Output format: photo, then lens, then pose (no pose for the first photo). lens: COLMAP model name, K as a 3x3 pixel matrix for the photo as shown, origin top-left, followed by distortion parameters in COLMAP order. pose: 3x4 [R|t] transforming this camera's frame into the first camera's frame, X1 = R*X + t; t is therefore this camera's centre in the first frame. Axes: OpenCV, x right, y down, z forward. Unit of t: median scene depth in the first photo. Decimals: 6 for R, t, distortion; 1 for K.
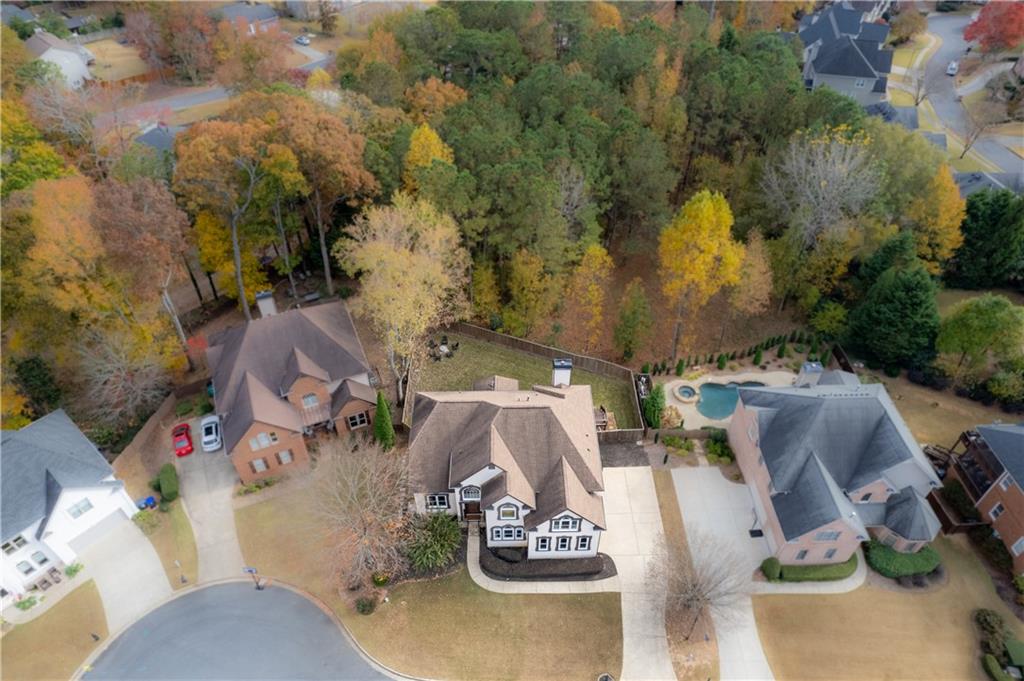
lens RADIAL K [[648.8, 0, 513.5], [0, 648.8, 351.4], [0, 0, 1]] dist [-0.038913, 0.024823]
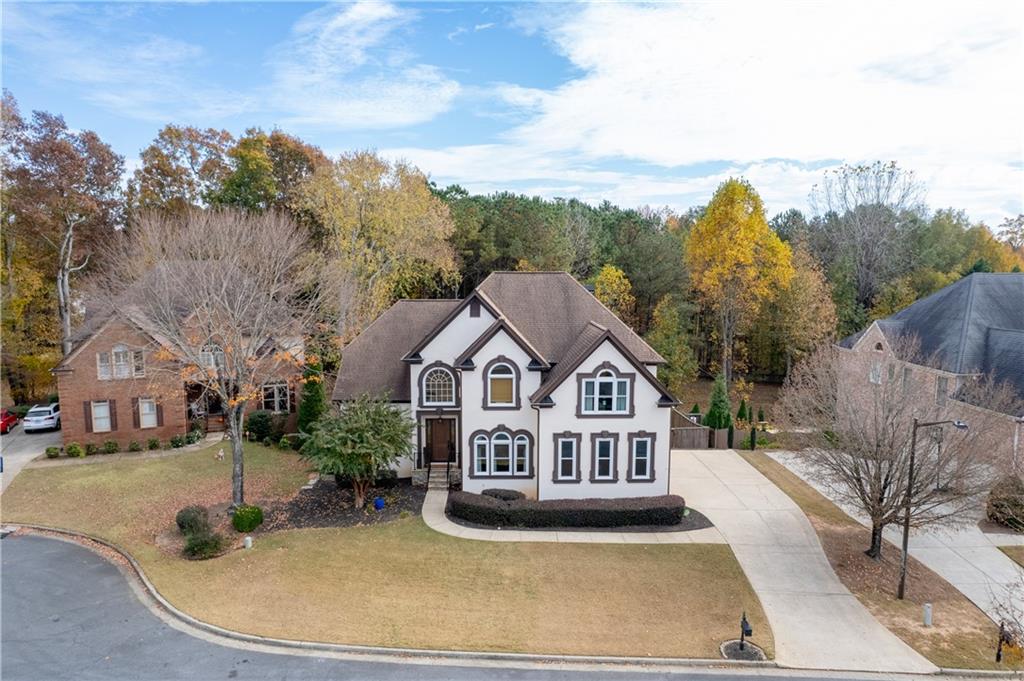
lens RADIAL K [[648.8, 0, 511.0], [0, 648.8, 339.2], [0, 0, 1]] dist [-0.038913, 0.024823]
pose [[0.999990, 0.004005, 0.002149, -0.001391], [-0.001896, 0.797265, -0.603626, 0.545079], [-0.004131, 0.603616, 0.797265, 0.515253]]
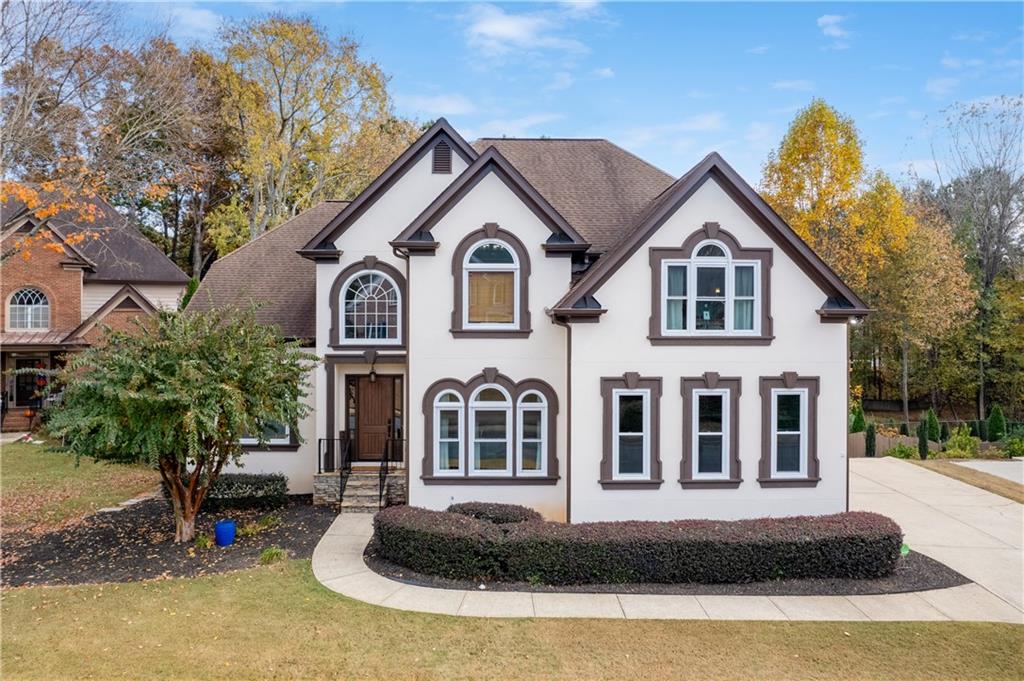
lens RADIAL K [[648.8, 0, 511.4], [0, 648.8, 341.9], [0, 0, 1]] dist [-0.038913, 0.024823]
pose [[0.999969, 0.005529, 0.005695, -0.001030], [-0.000015, 0.718797, -0.695220, 0.447119], [-0.007937, 0.695198, 0.718774, 0.801151]]
